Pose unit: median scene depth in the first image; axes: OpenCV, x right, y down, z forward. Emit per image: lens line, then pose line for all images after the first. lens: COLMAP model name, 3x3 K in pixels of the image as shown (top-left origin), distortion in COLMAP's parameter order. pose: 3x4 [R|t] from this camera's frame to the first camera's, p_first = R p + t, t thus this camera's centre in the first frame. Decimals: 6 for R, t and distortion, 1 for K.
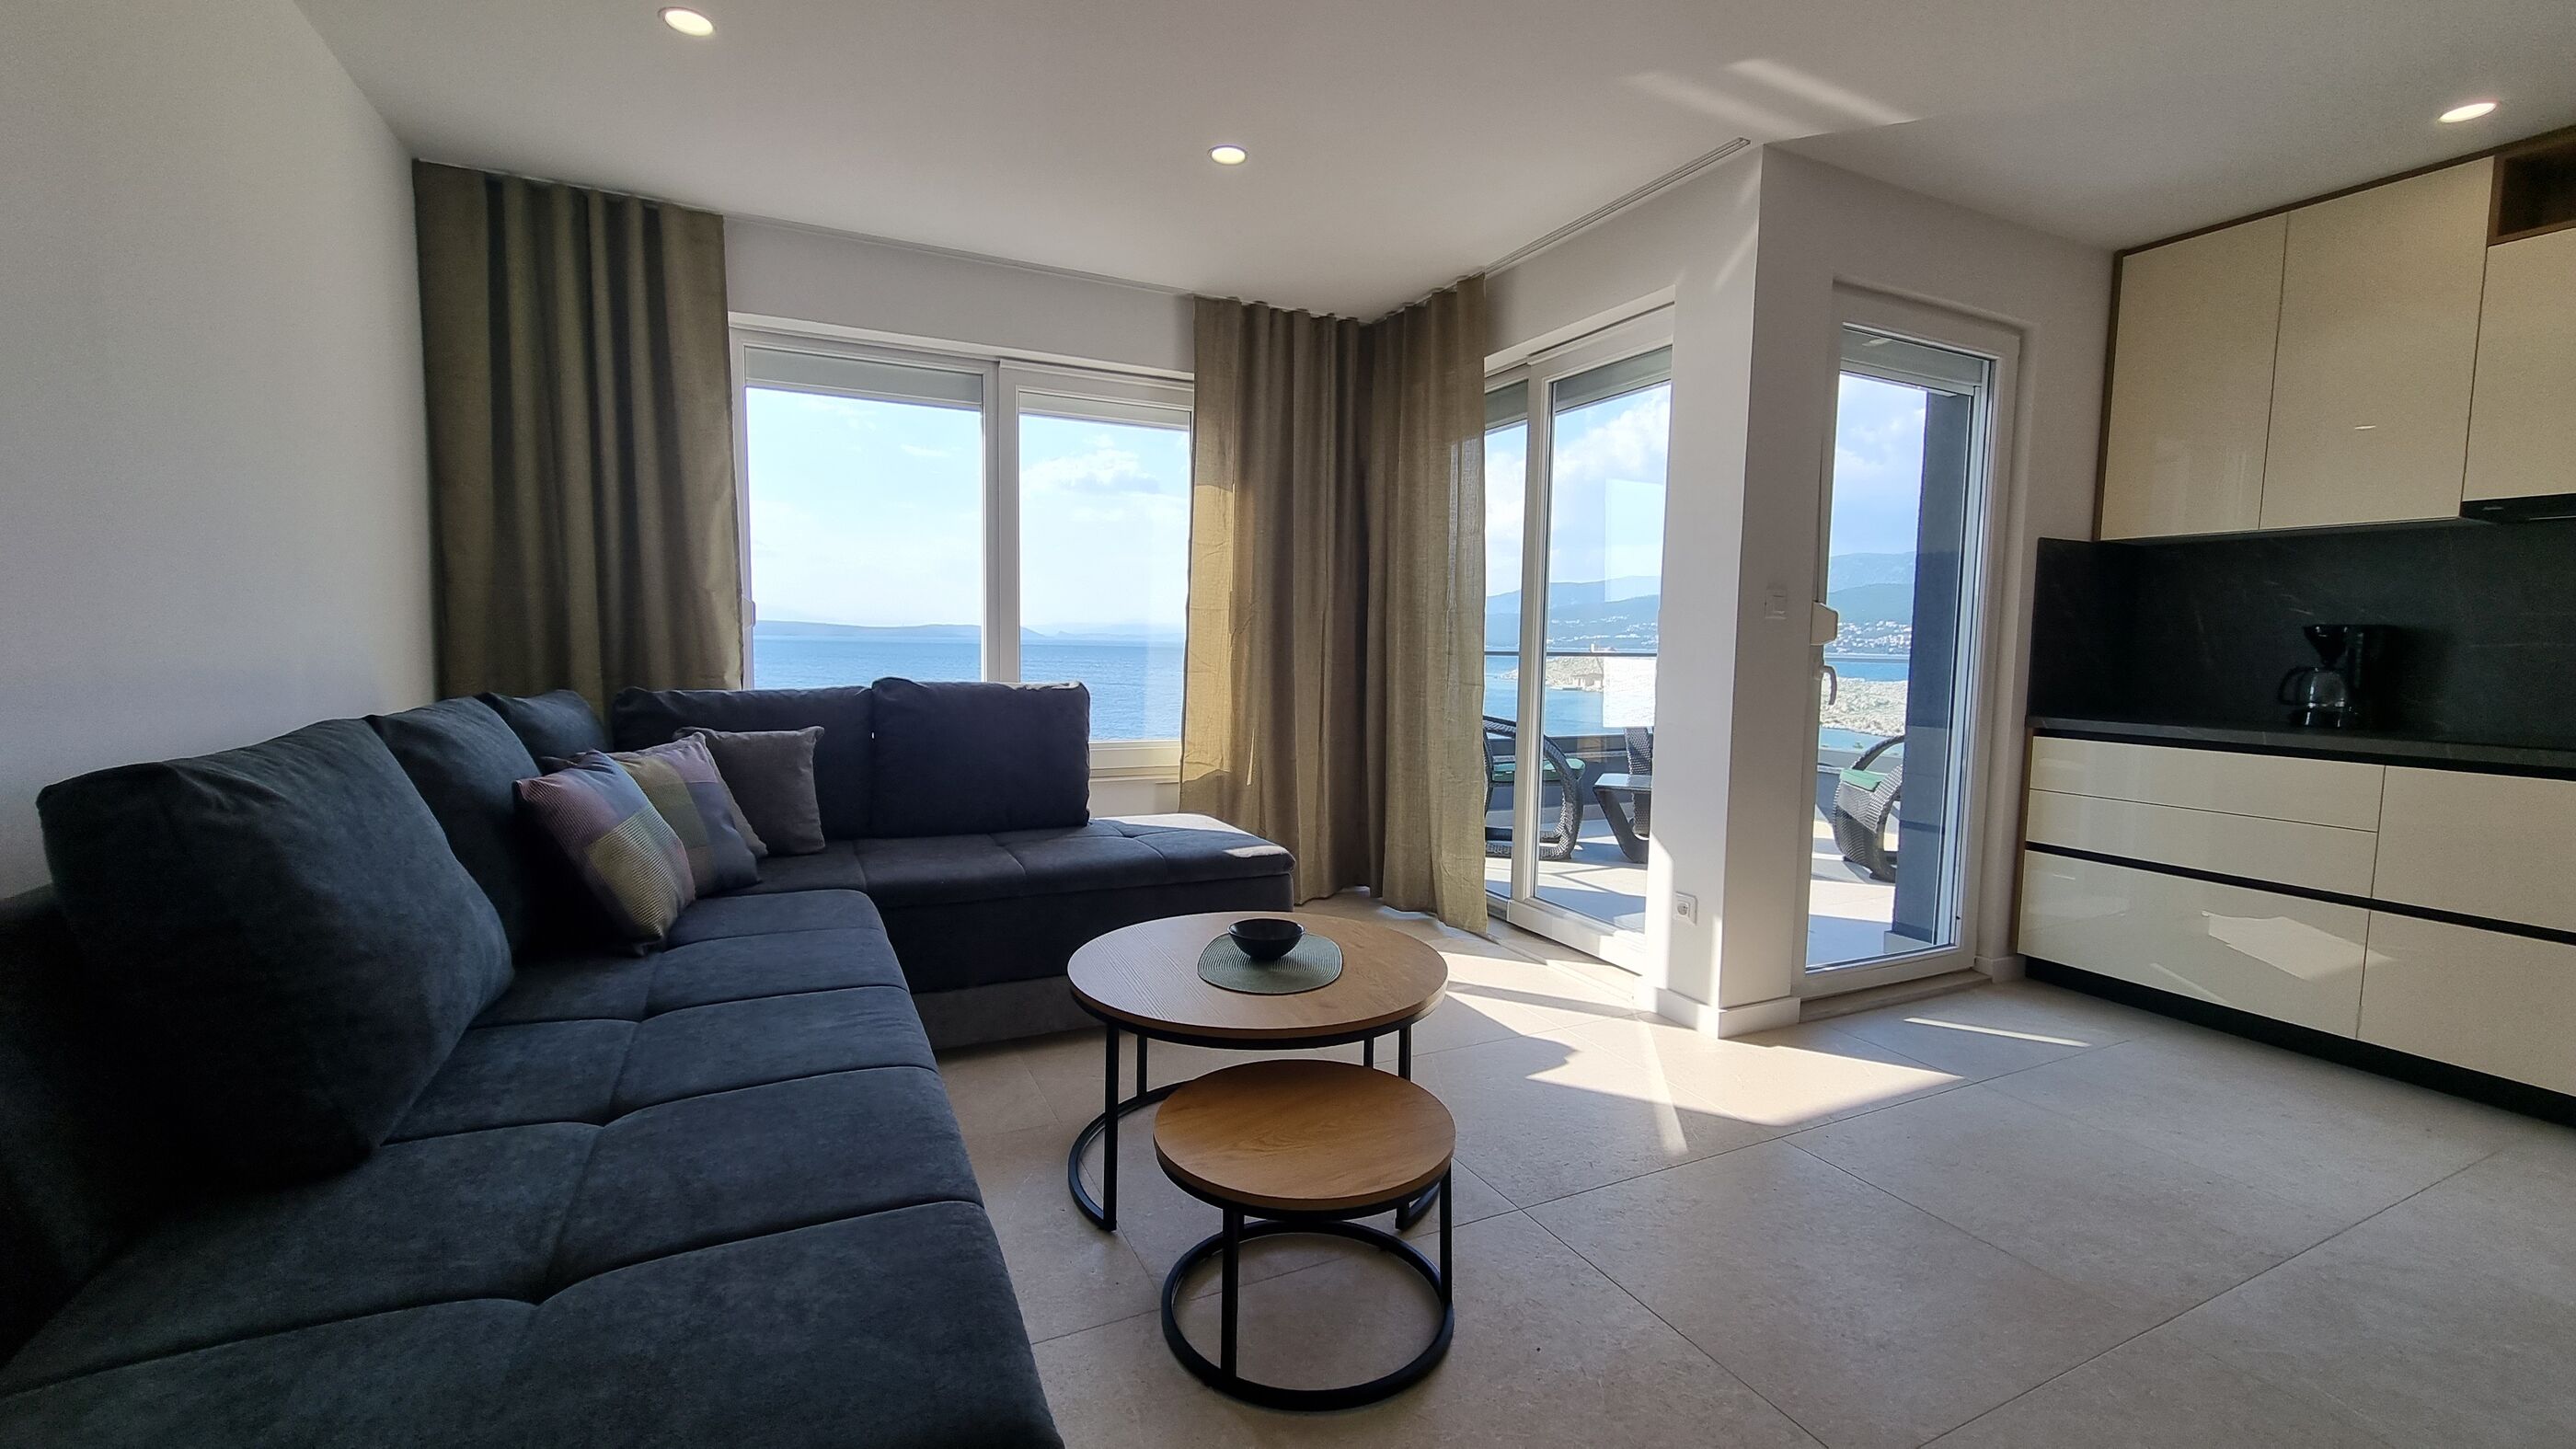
lens RADIAL K [[1058.9, 0, 1291.3], [0, 1058.9, 727.7], [0, 0, 1]] dist [0.003010, -0.002977]
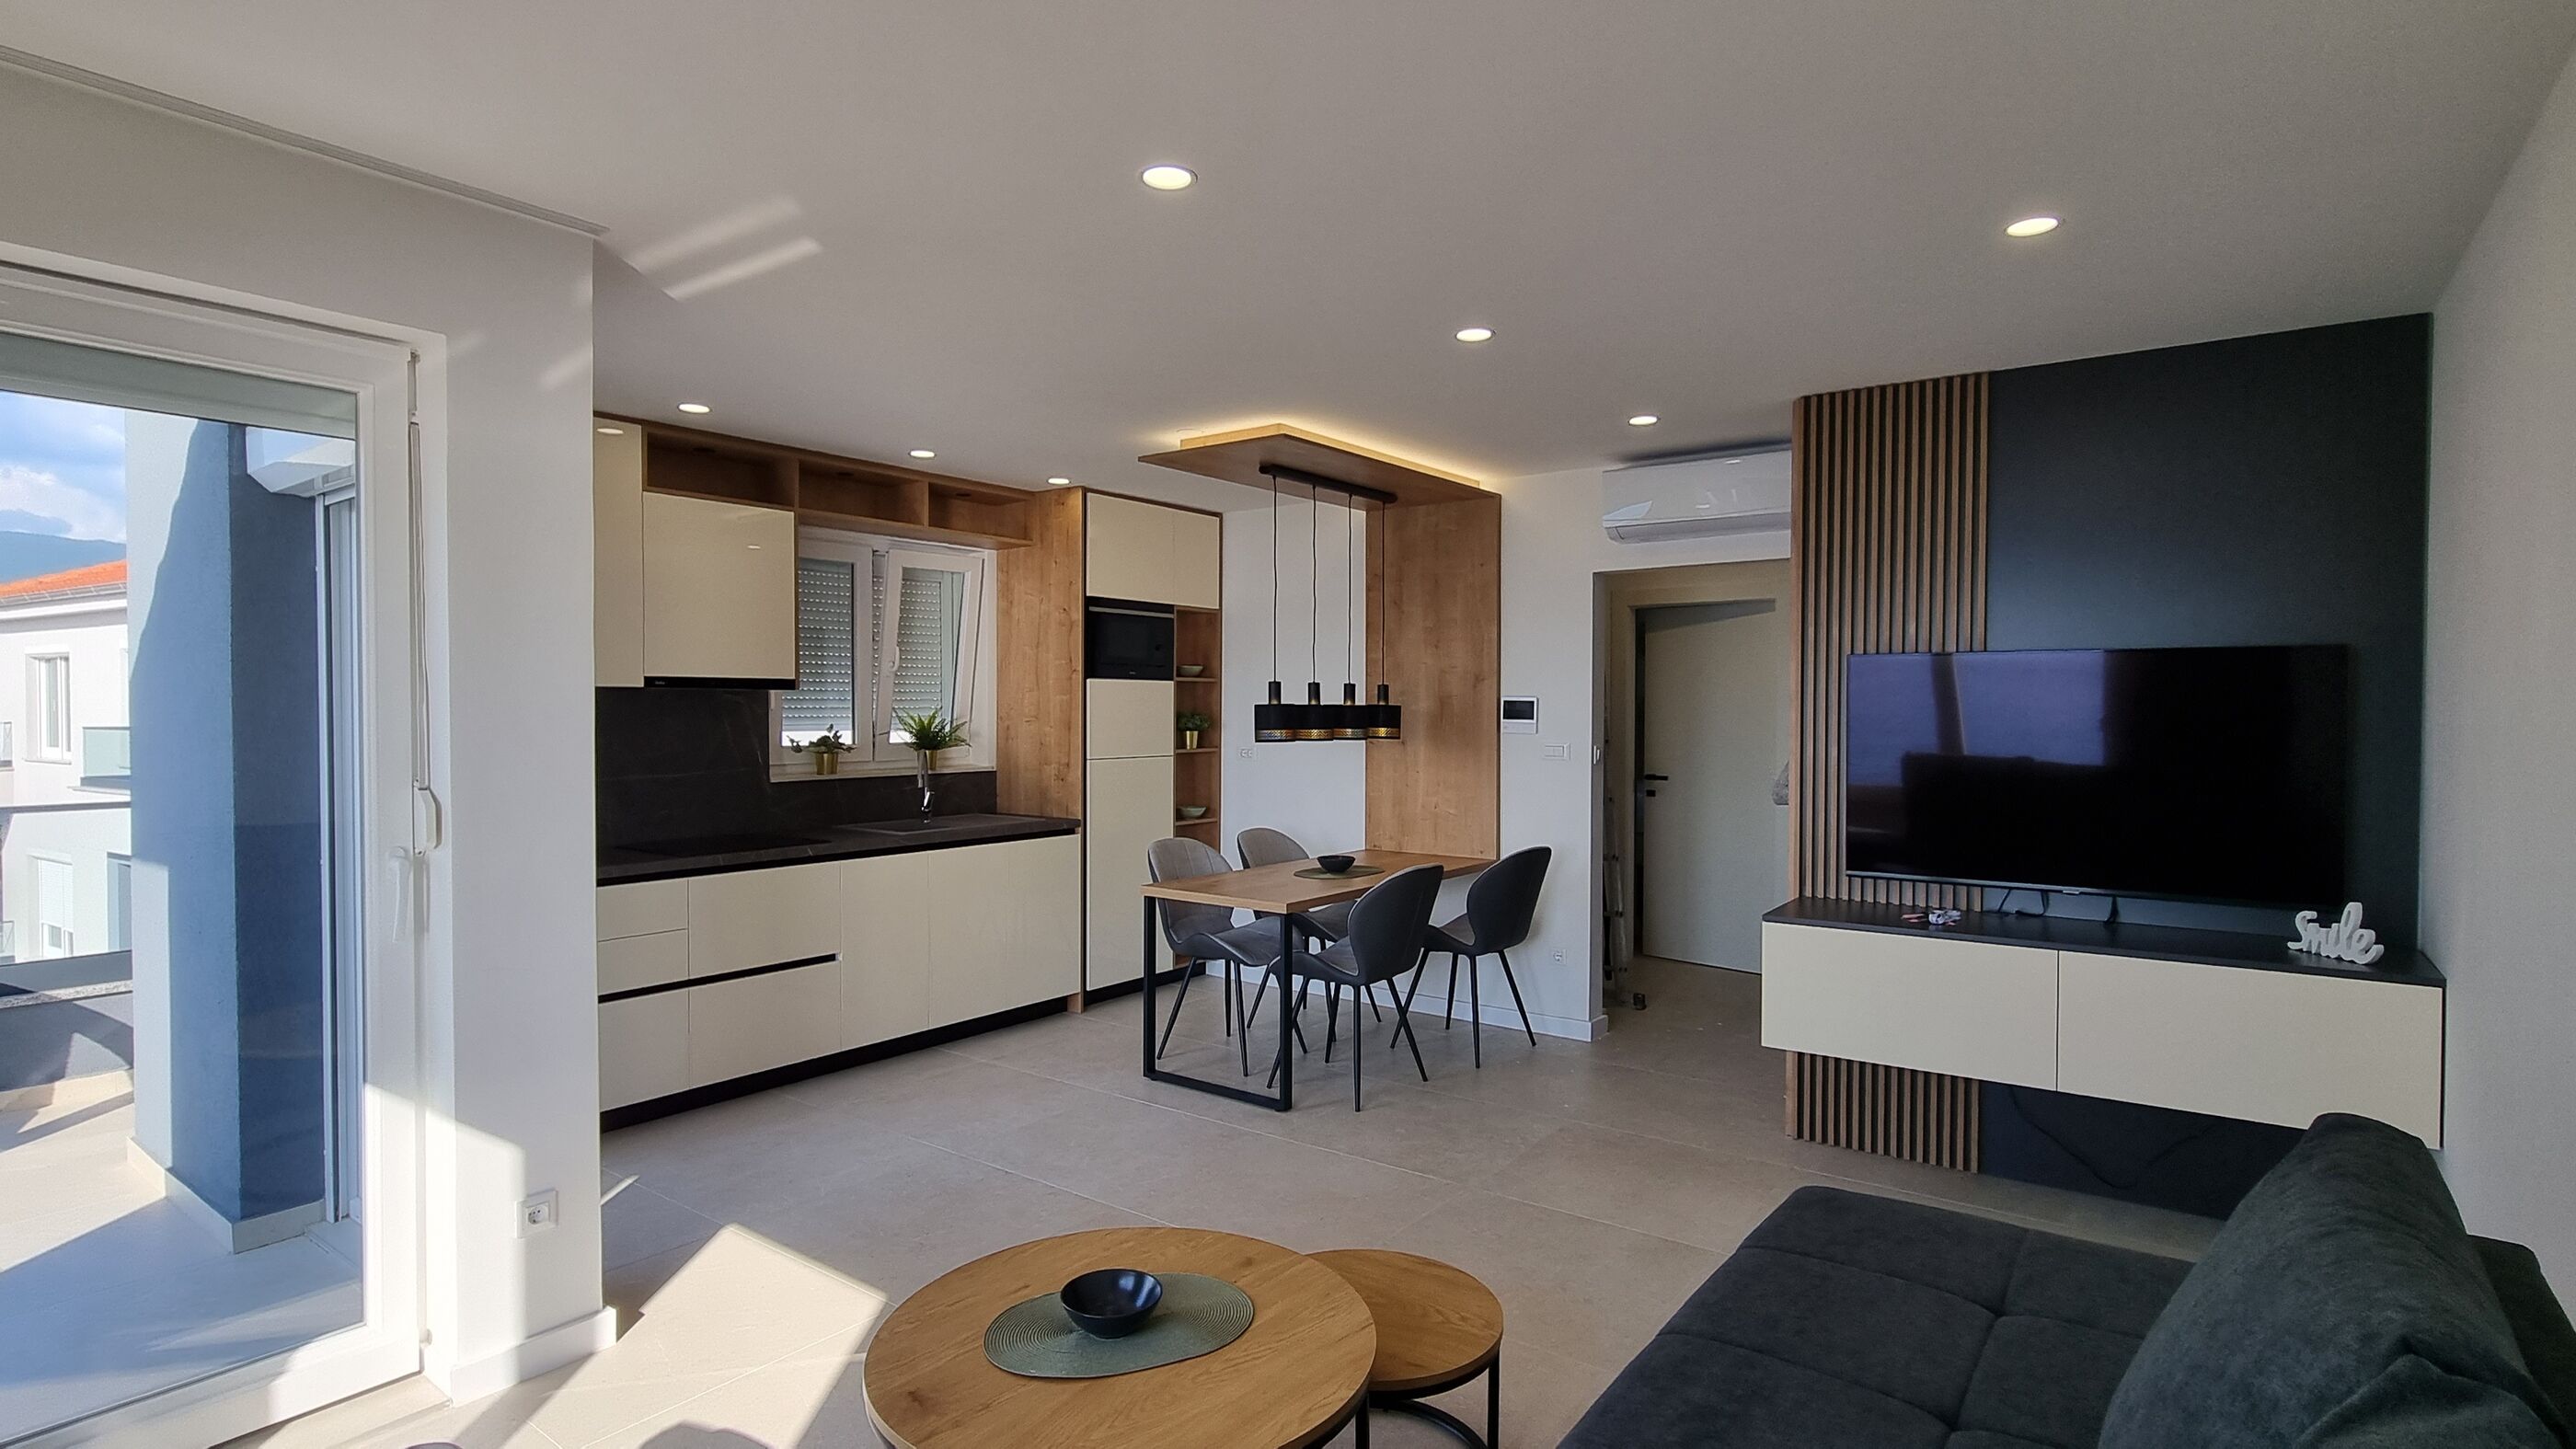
lens RADIAL K [[1244.1, 0, 1294.1], [0, 1244.1, 728.6], [0, 0, 1]] dist [0.007895, -0.005073]
pose [[-0.464059, -0.034045, 0.885150, -0.538152], [0.061825, 0.995579, 0.070706, -0.165808], [-0.883644, 0.087536, -0.459902, 0.801664]]
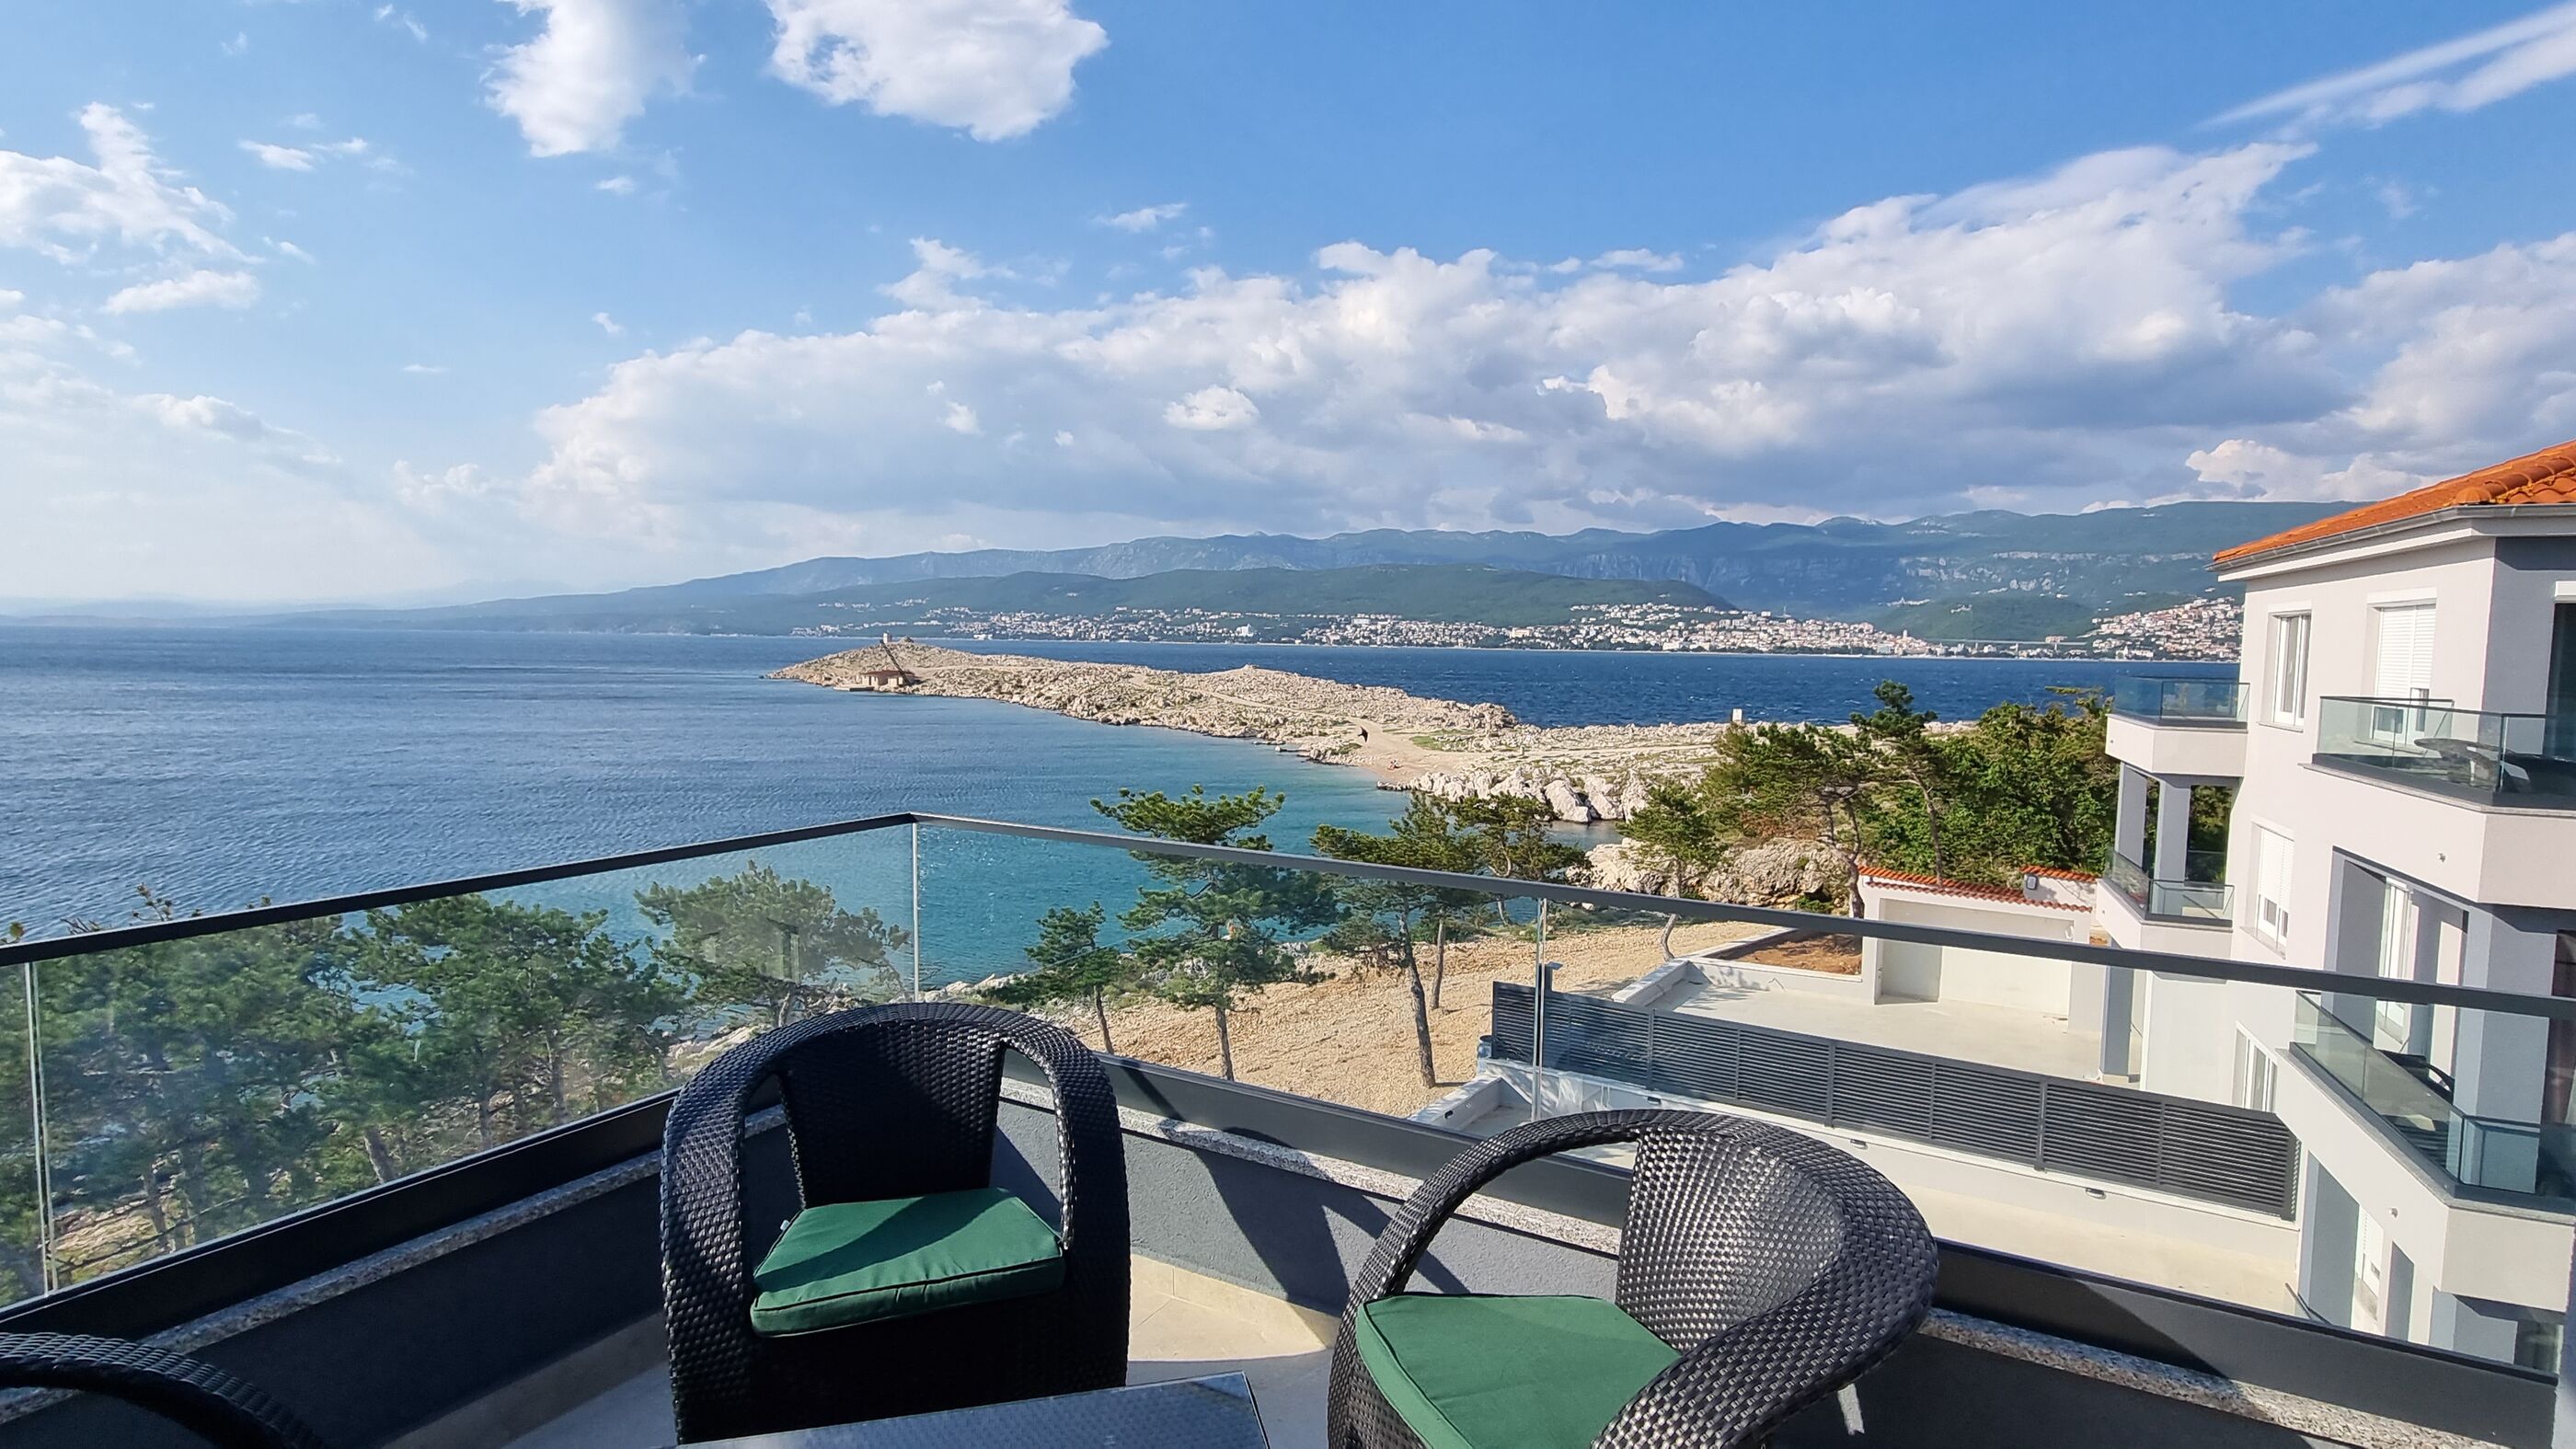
lens RADIAL K [[1244.1, 0, 1293.8], [0, 1244.1, 738.4], [0, 0, 1]] dist [0.007895, -0.005073]
pose [[0.830621, -0.049333, 0.554648, 0.473157], [0.045610, 0.998748, 0.020531, -0.201653], [-0.554967, 0.008244, 0.831832, 1.068973]]
